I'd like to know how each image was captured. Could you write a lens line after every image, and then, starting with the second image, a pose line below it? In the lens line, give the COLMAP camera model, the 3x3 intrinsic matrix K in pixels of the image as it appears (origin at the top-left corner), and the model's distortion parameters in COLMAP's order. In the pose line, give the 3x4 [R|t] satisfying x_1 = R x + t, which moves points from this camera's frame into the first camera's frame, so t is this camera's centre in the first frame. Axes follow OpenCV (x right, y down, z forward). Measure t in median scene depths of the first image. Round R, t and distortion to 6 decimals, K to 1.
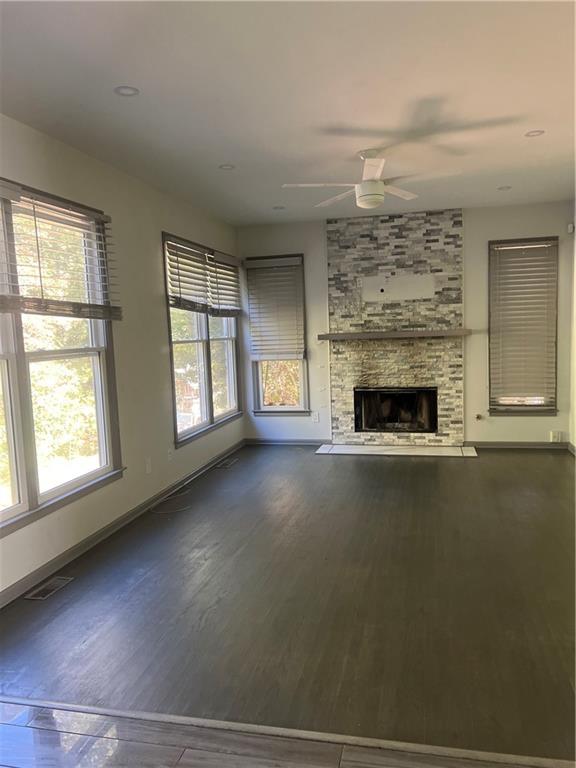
lens RADIAL K [[589.0, 0, 288.0], [0, 589.0, 384.0], [0, 0, 1]] dist [0.097939, -0.155900]
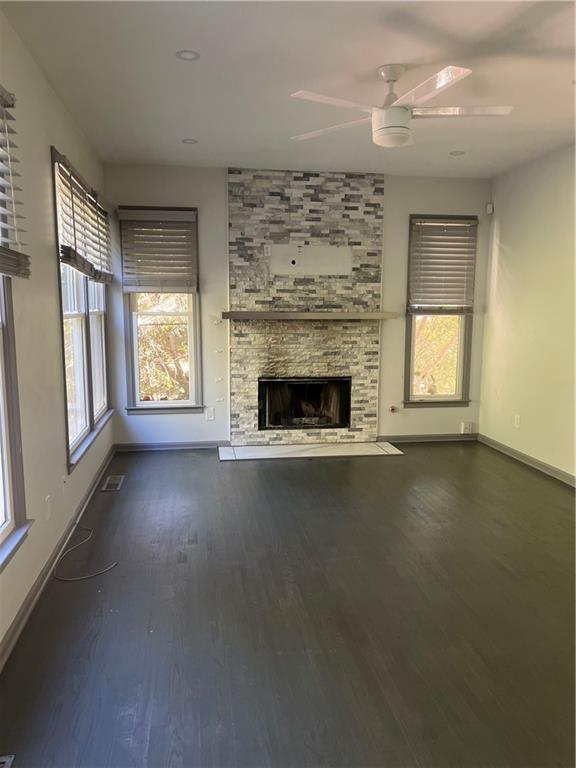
lens RADIAL K [[589.0, 0, 288.0], [0, 589.0, 384.0], [0, 0, 1]] dist [0.097939, -0.155900]
pose [[0.924567, -0.011665, 0.380842, -0.170730], [-0.002538, 0.999321, 0.036770, -0.015754], [-0.381012, -0.034963, 0.923909, 0.219649]]
